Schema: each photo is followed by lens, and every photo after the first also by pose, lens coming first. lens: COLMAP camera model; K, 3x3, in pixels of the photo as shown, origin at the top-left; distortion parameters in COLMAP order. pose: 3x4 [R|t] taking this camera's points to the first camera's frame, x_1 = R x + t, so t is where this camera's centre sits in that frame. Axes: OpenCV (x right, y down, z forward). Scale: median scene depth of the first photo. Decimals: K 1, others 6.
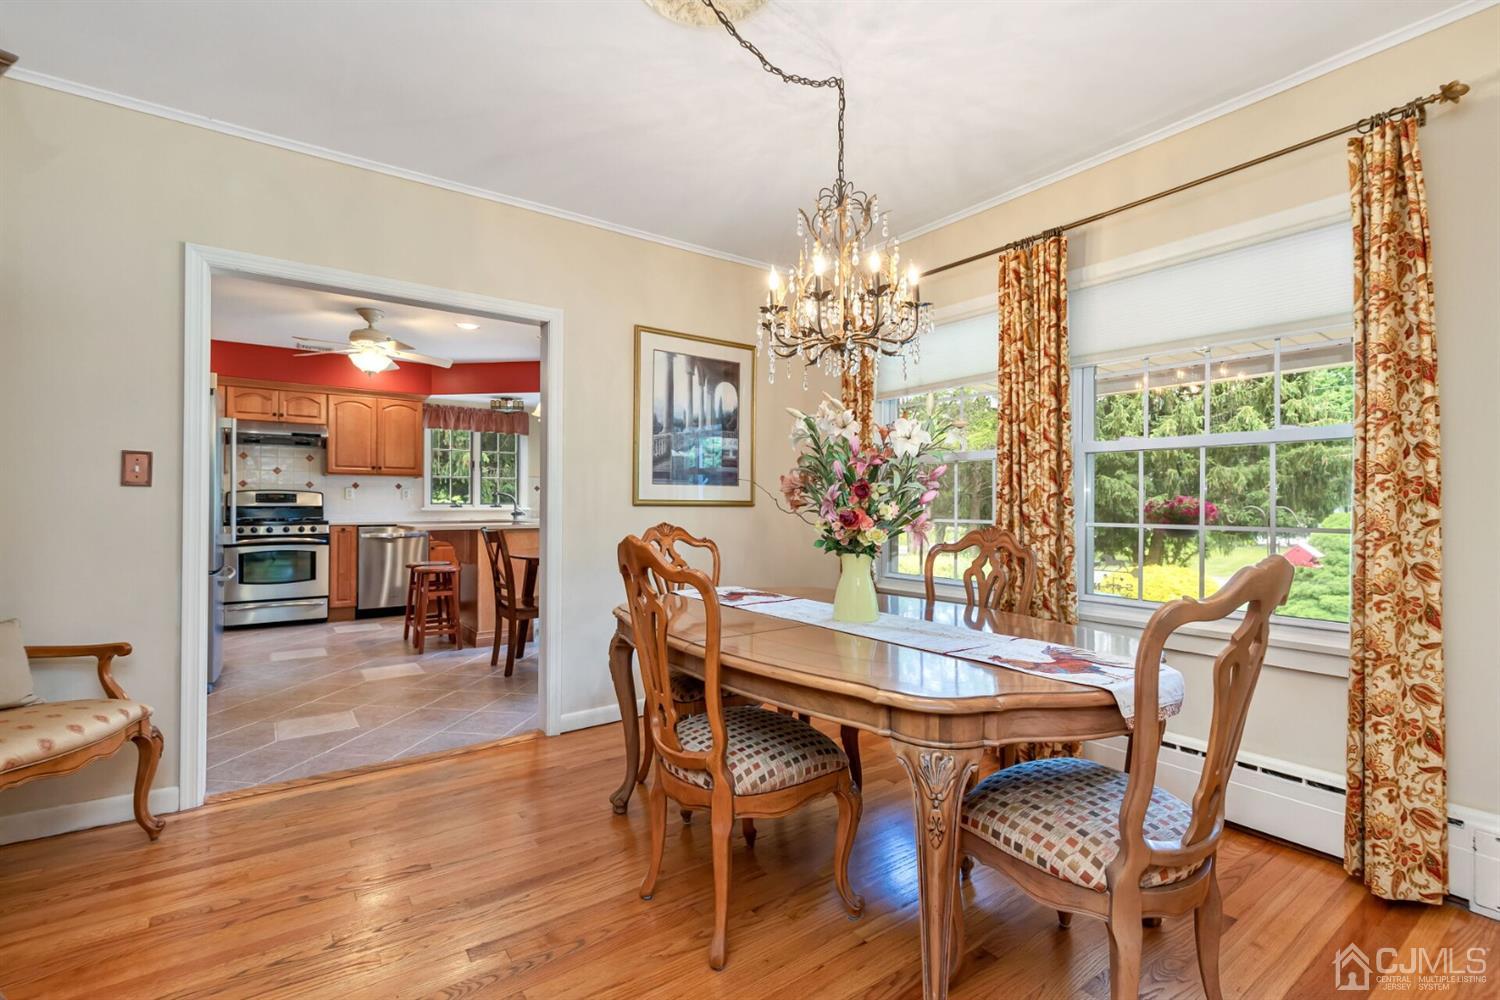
lens RADIAL K [[684.3, 0, 743.7], [0, 684.3, 503.7], [0, 0, 1]] dist [0.001754, 0.000097]
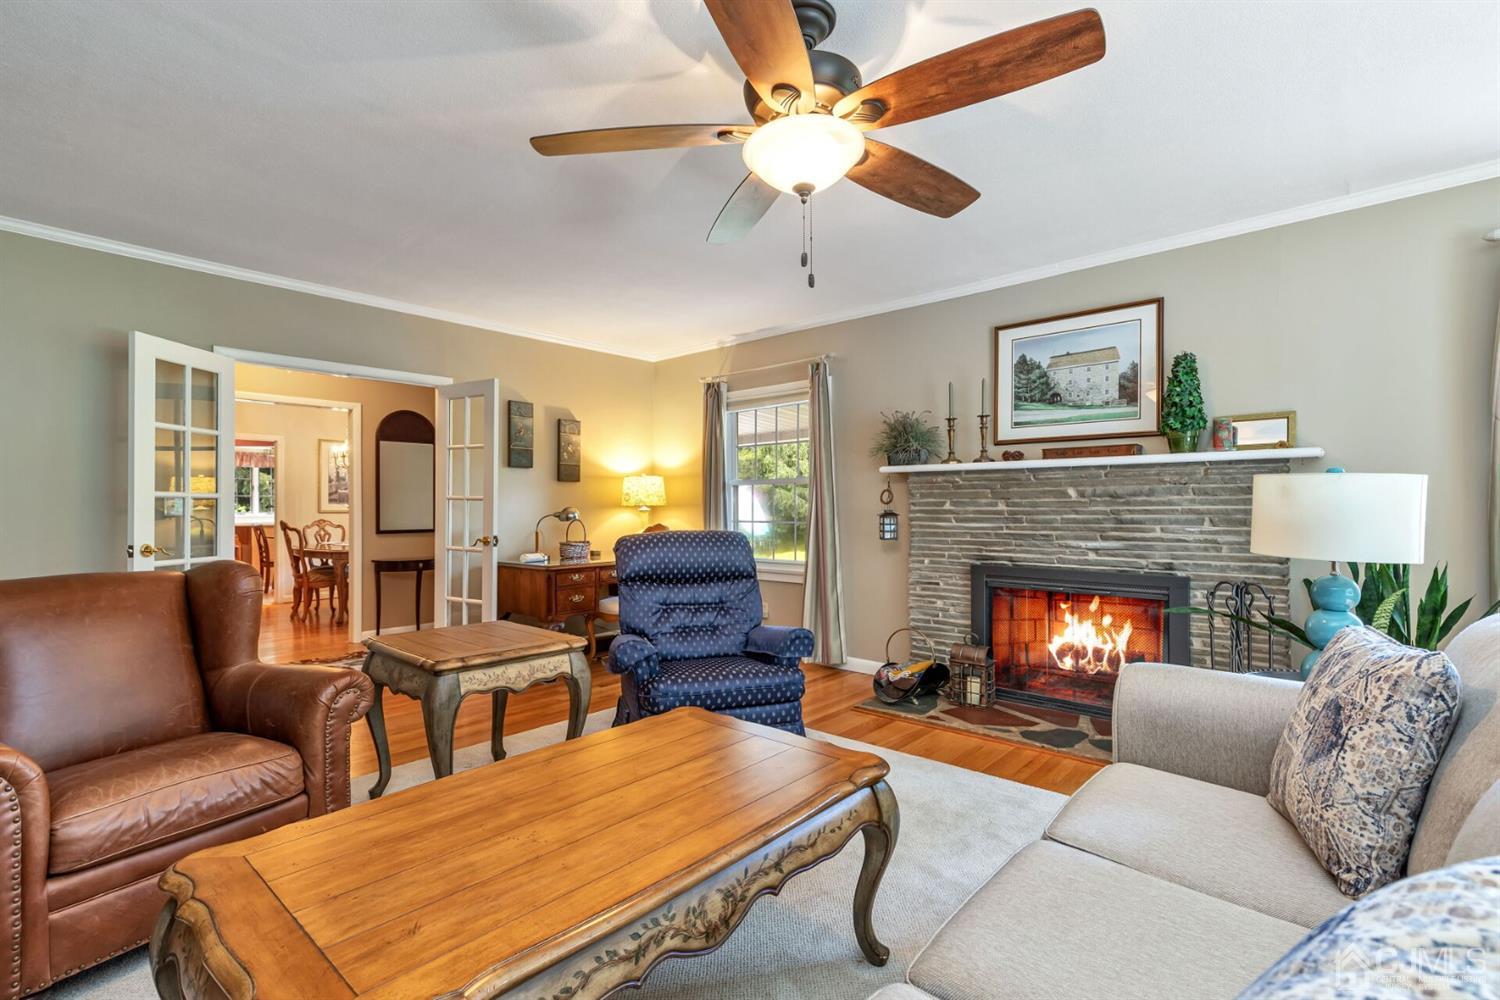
lens RADIAL K [[684.3, 0, 743.7], [0, 684.3, 503.7], [0, 0, 1]] dist [0.001754, 0.000097]
pose [[0.975878, -0.003982, 0.218280, 0.989749], [0.005917, 0.999949, -0.008212, -0.001015], [-0.218236, 0.009305, 0.975852, -2.161559]]
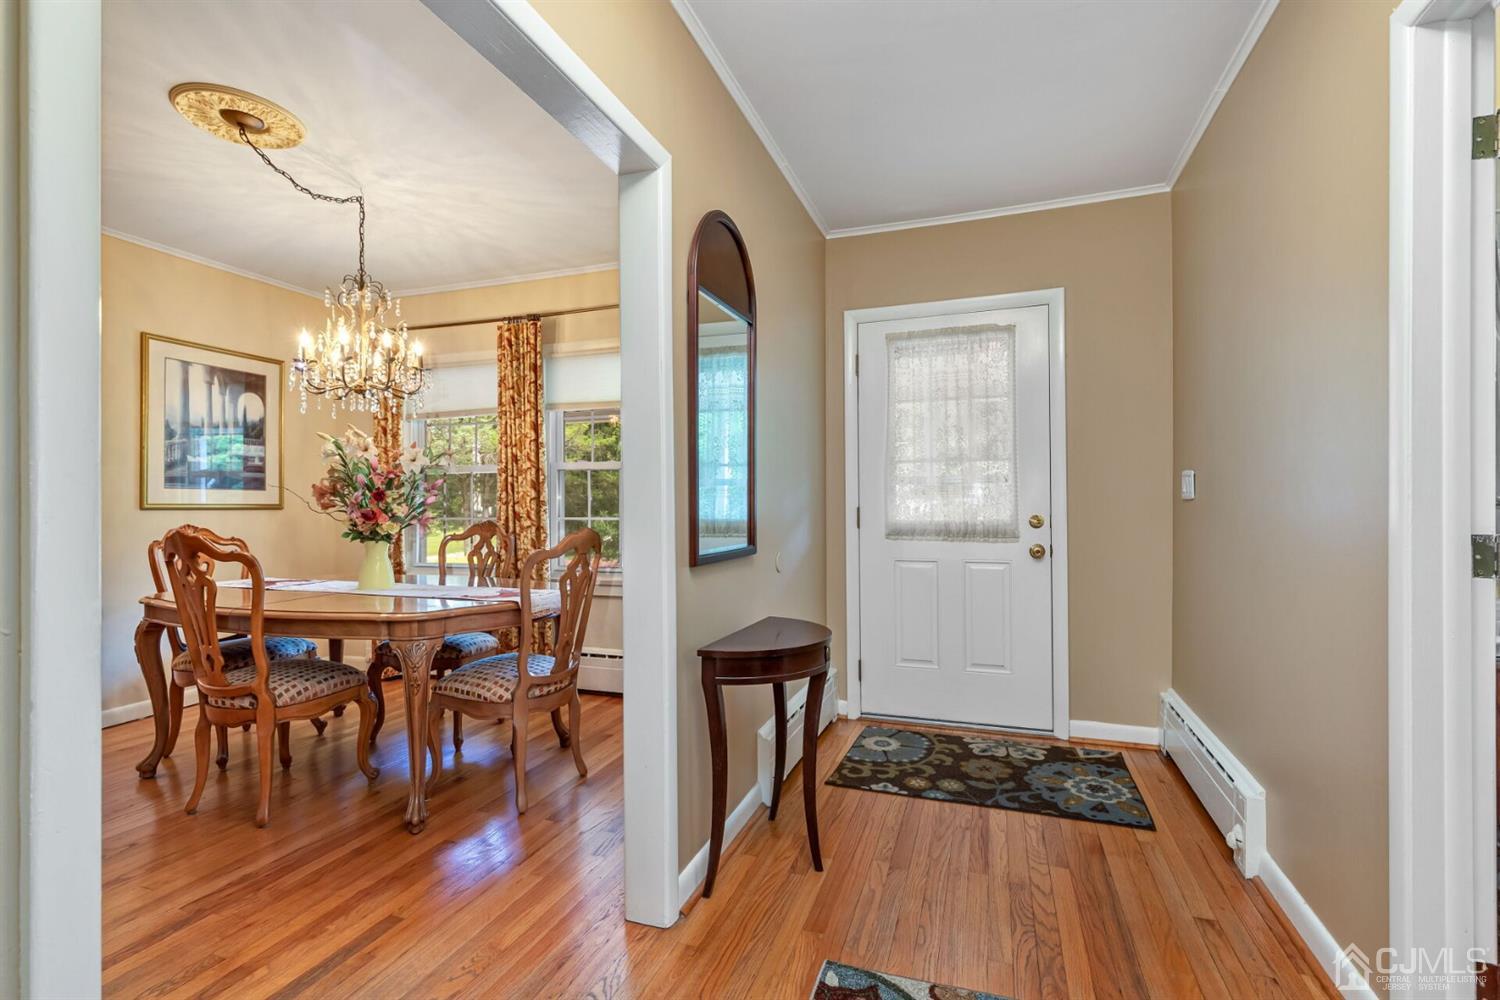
lens RADIAL K [[684.3, 0, 743.7], [0, 684.3, 503.7], [0, 0, 1]] dist [0.001754, 0.000097]
pose [[0.815879, -0.006382, 0.578188, -0.024078], [0.008494, 0.999963, -0.000948, 0.003351], [-0.578160, 0.005684, 0.815903, -0.438765]]
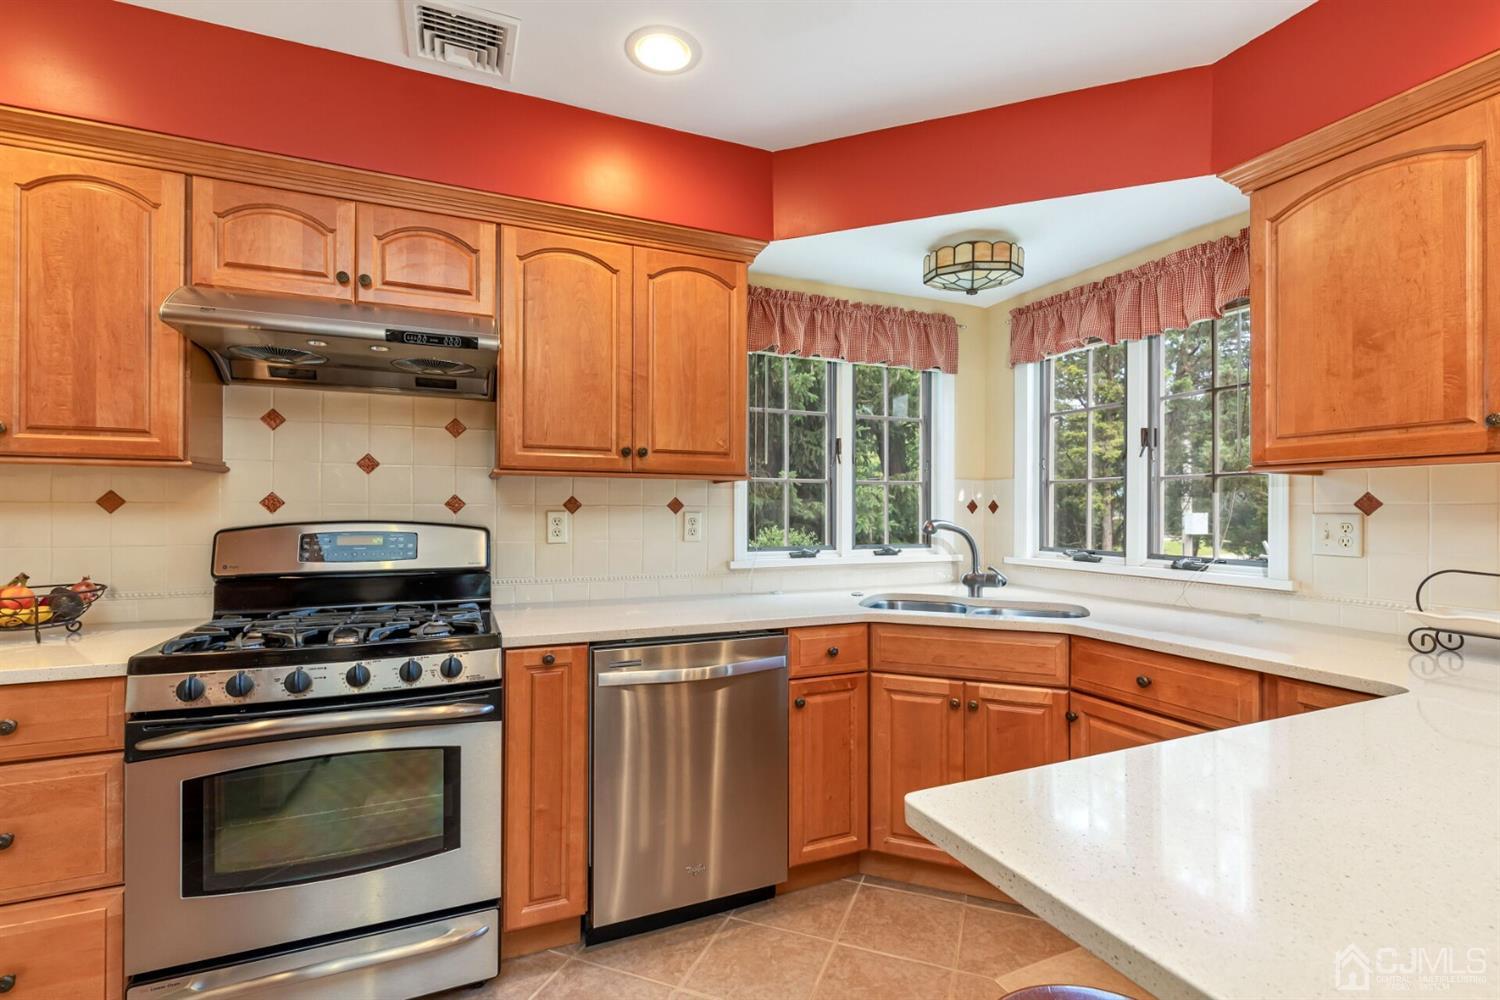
lens RADIAL K [[684.3, 0, 743.7], [0, 684.3, 503.7], [0, 0, 1]] dist [0.001754, 0.000097]
pose [[0.975728, -0.003455, -0.218960, -0.932037], [0.002115, 0.999978, -0.006353, -0.057335], [0.218977, 0.005736, 0.975713, 1.558310]]
